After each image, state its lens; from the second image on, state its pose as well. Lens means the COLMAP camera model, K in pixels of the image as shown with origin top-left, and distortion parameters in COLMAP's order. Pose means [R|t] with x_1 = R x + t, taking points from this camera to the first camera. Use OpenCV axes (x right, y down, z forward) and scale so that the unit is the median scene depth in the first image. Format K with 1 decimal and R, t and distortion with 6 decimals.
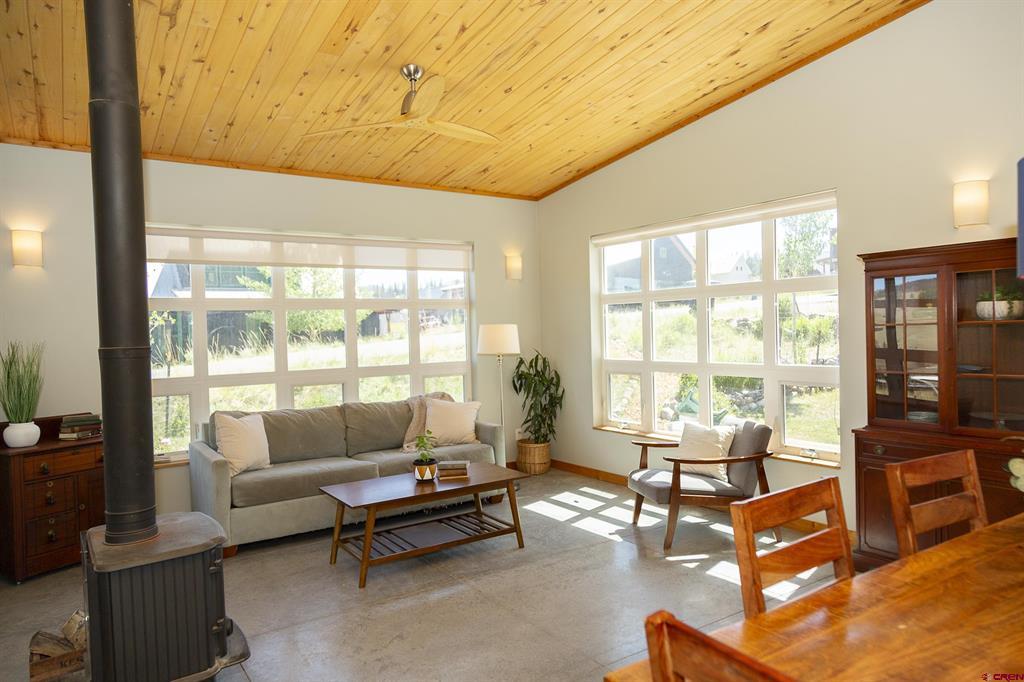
lens RADIAL K [[674.8, 0, 522.9], [0, 674.8, 345.0], [0, 0, 1]] dist [-0.028468, 0.004835]
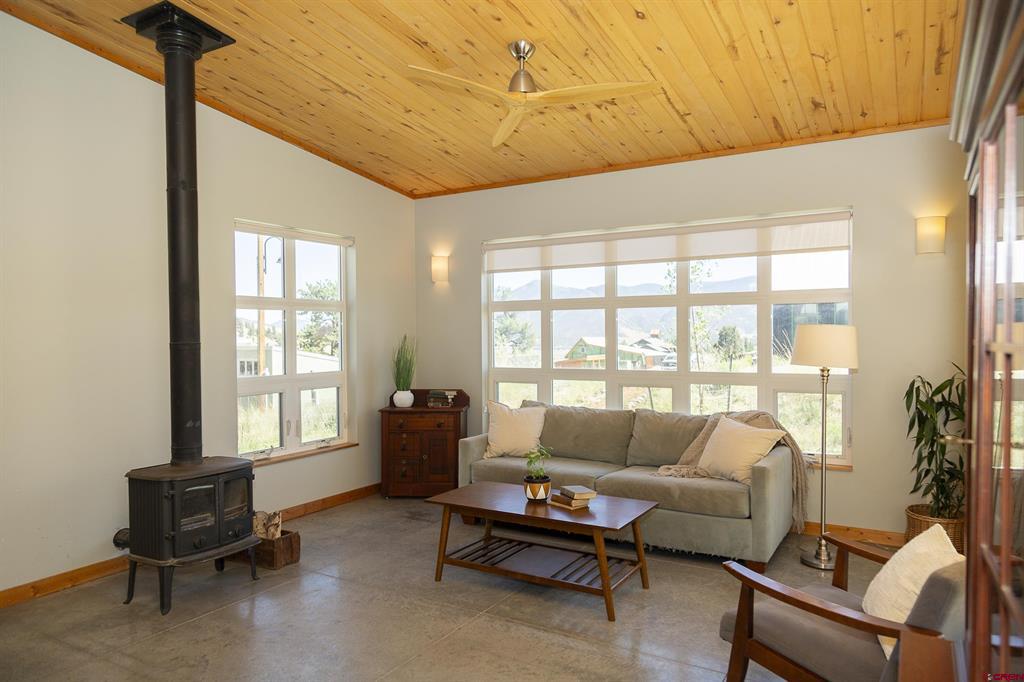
lens RADIAL K [[674.8, 0, 522.9], [0, 674.8, 345.0], [0, 0, 1]] dist [-0.028468, 0.004835]
pose [[0.413329, 0.046237, -0.909407, 0.619355], [-0.020665, 0.998929, 0.041396, -0.044131], [0.910347, 0.001683, 0.413841, 0.562007]]
